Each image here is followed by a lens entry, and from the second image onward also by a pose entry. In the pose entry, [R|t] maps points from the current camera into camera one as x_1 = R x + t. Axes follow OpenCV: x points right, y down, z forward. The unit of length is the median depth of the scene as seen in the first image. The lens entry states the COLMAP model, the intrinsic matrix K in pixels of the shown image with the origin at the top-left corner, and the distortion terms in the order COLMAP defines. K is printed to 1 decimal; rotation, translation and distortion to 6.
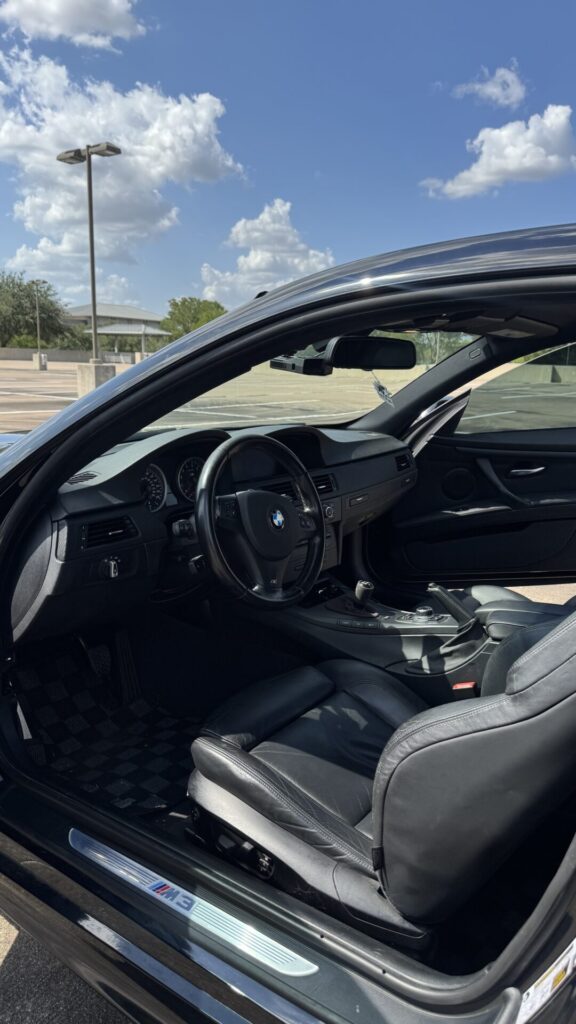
lens RADIAL K [[690.2, 0, 295.7], [0, 690.2, 514.5], [0, 0, 1]] dist [-0.009959, -0.008369]
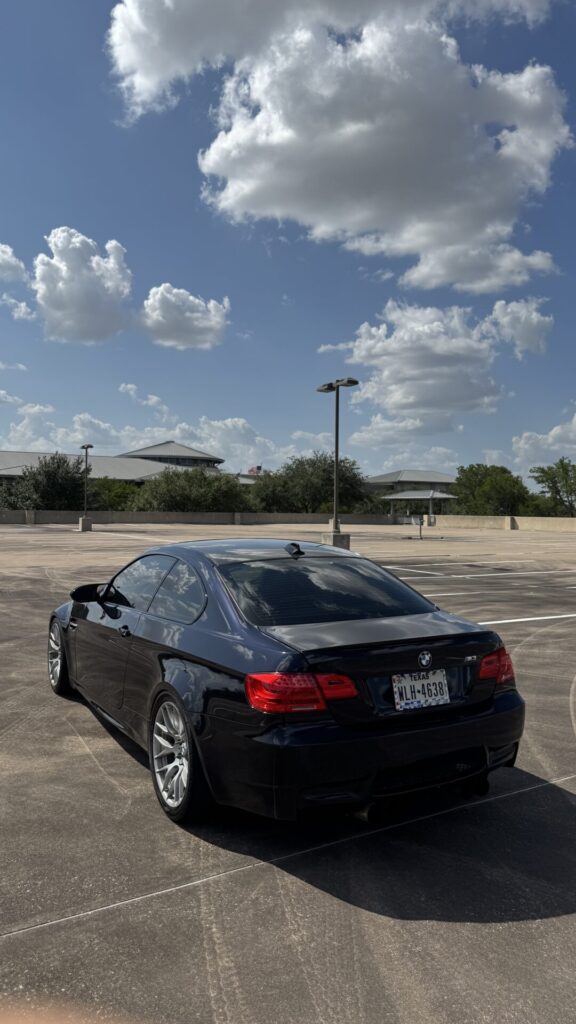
lens RADIAL K [[690.2, 0, 288.4], [0, 690.2, 511.8], [0, 0, 1]] dist [-0.009959, -0.008369]
pose [[0.897792, -0.020733, -0.439930, 1.622034], [-0.080069, 0.974561, -0.209331, 0.232575], [0.433079, 0.223160, 0.873294, -1.603799]]
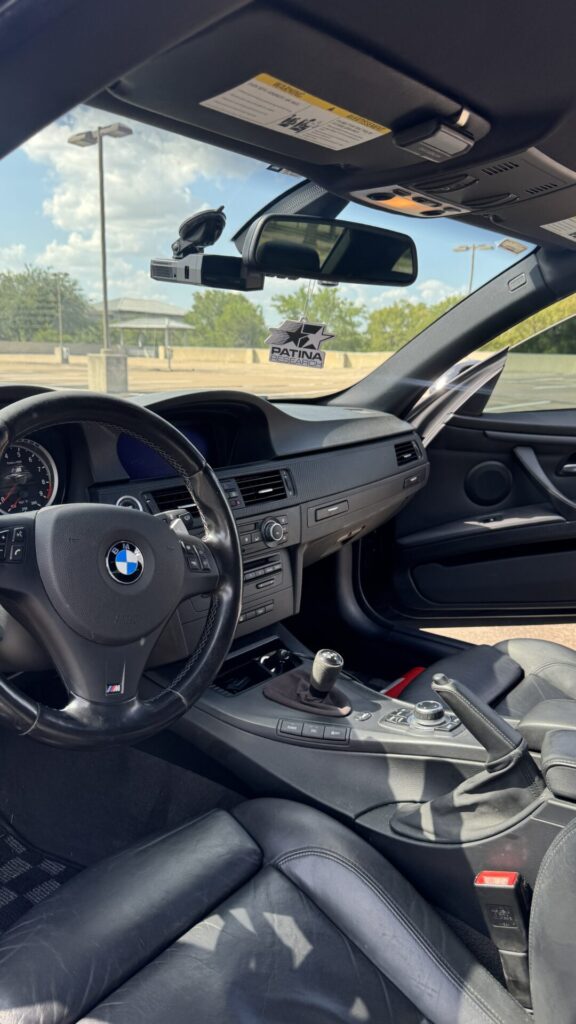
lens RADIAL K [[690.2, 0, 291.9], [0, 690.2, 517.6], [0, 0, 1]] dist [-0.009959, -0.008369]
pose [[0.999065, 0.004054, -0.043035, 0.072329], [-0.003523, 0.999917, 0.012405, -0.019639], [0.043081, -0.012242, 0.998997, 0.316613]]
